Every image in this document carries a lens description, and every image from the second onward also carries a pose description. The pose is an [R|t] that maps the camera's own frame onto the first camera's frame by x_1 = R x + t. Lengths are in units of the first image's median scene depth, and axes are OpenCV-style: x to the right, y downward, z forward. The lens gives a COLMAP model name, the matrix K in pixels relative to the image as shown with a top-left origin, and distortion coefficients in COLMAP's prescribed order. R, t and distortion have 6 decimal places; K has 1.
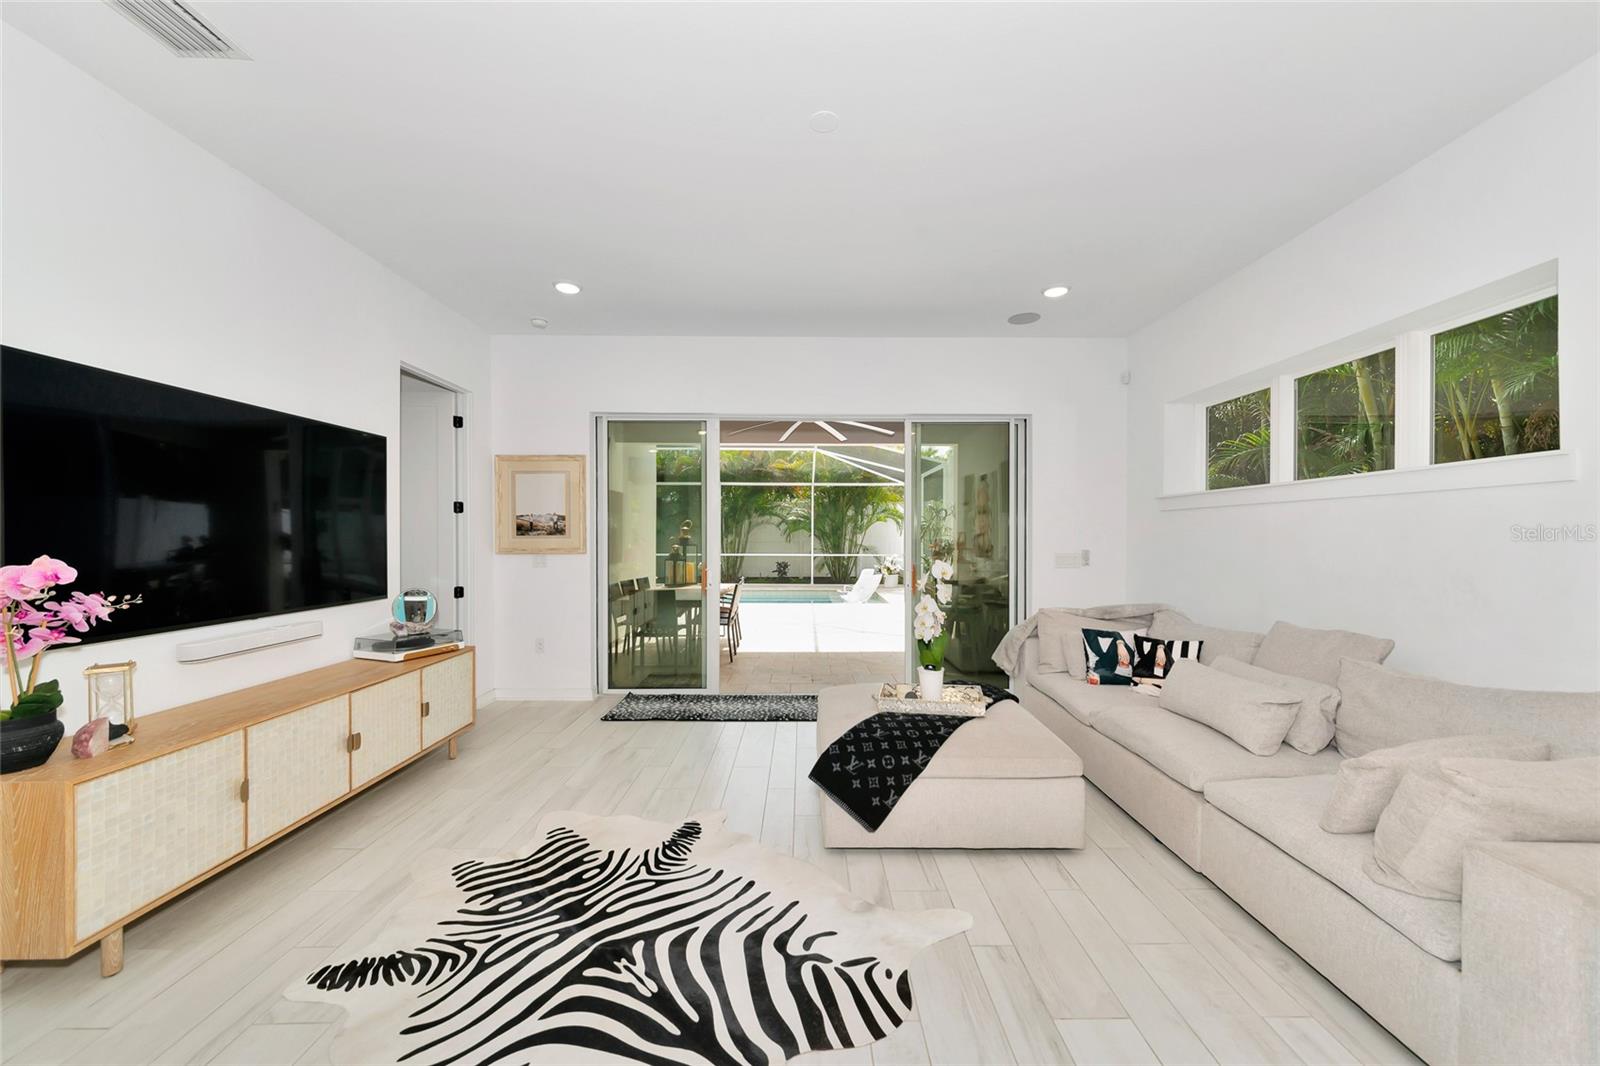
lens RADIAL K [[557.3, 0, 810.2], [0, 557.3, 535.8], [0, 0, 1]] dist [-0.000075, 0.000000]
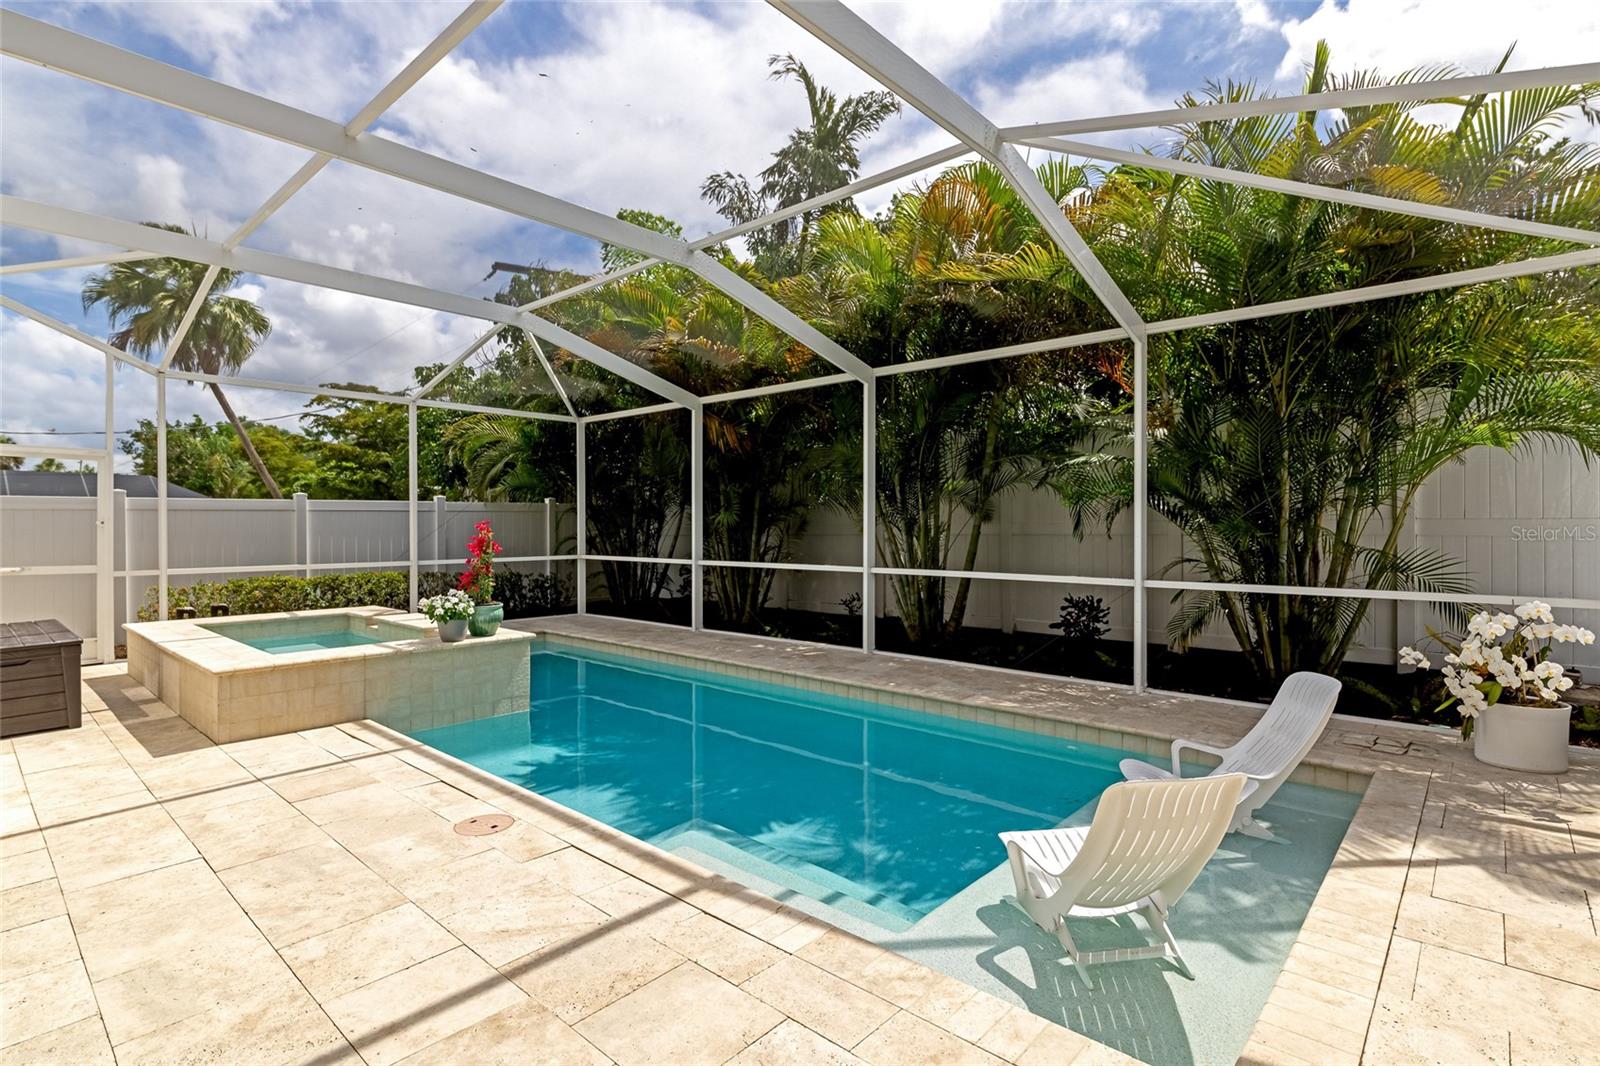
lens RADIAL K [[763.1, 0, 789.2], [0, 763.1, 525.7], [0, 0, 1]] dist [0.004814, -0.000004]
pose [[0.736226, 0.002708, -0.676731, 0.128302], [-0.004393, 0.999990, -0.000778, 0.006964], [0.676722, 0.003546, 0.736230, 0.575444]]
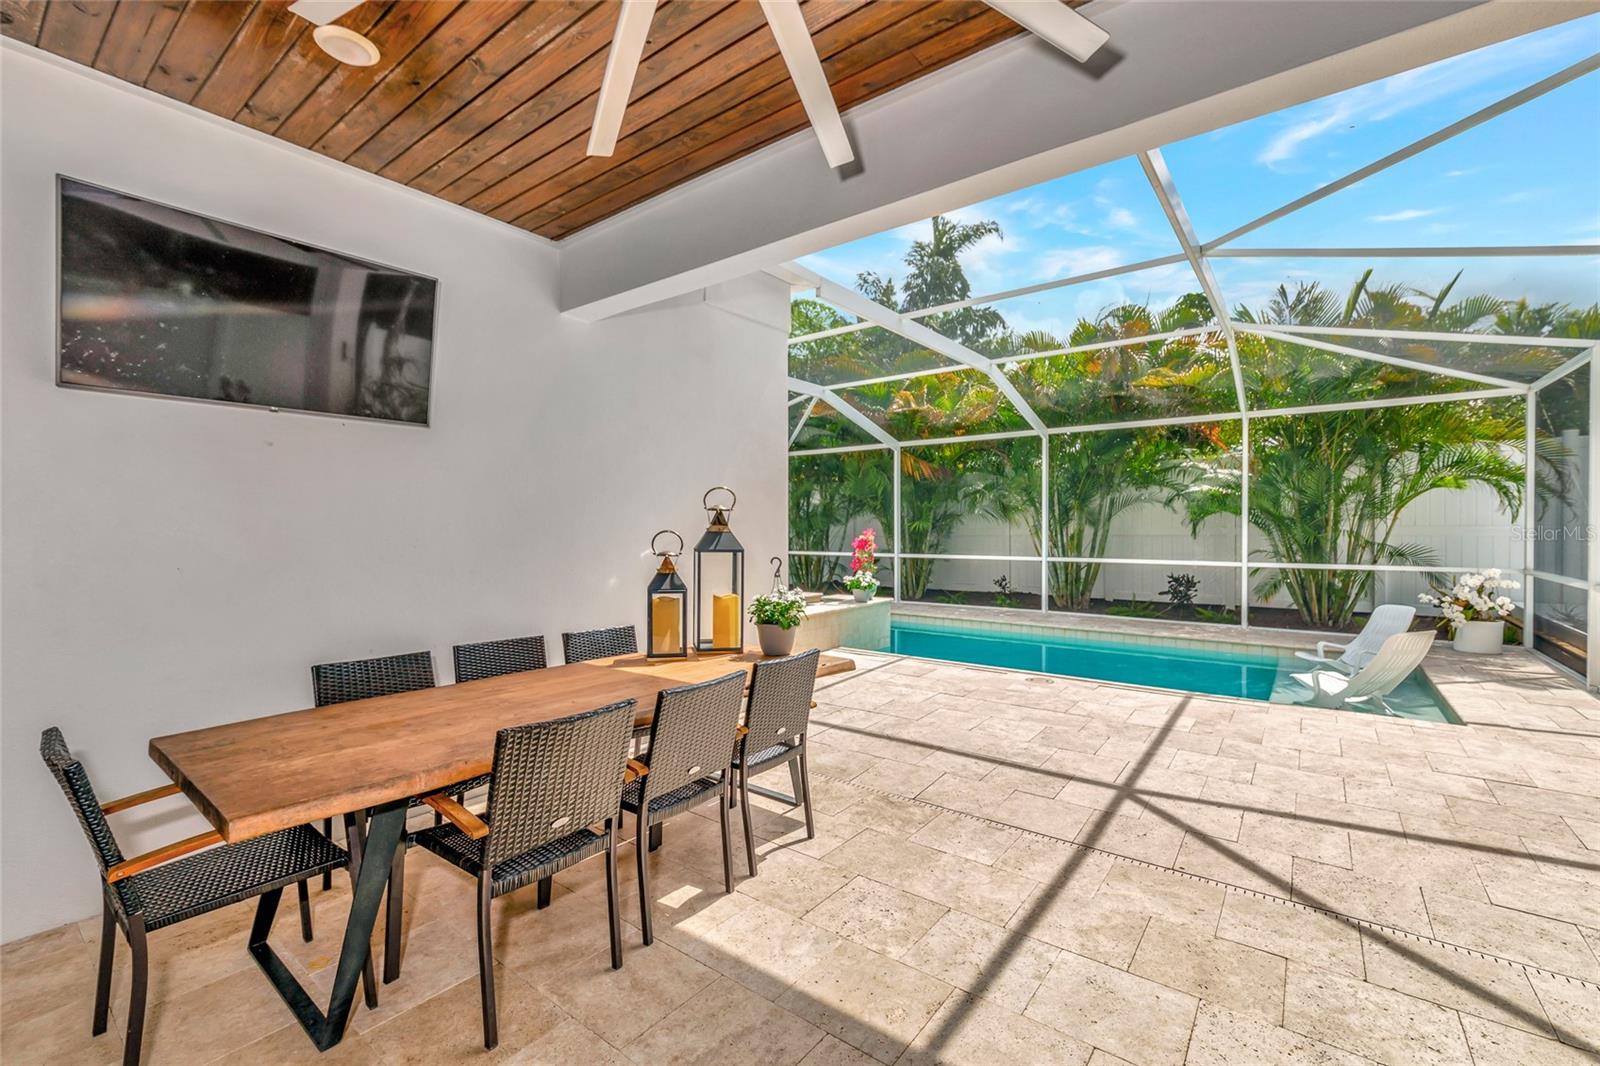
lens RADIAL K [[670.3, 0, 795.4], [0, 670.3, 534.1], [0, 0, 1]] dist [0.001943, 0.000447]
pose [[0.795001, 0.006637, -0.606571, 0.045268], [-0.001793, 0.999961, 0.008591, 0.004743], [0.606605, -0.005742, 0.794983, 0.304403]]
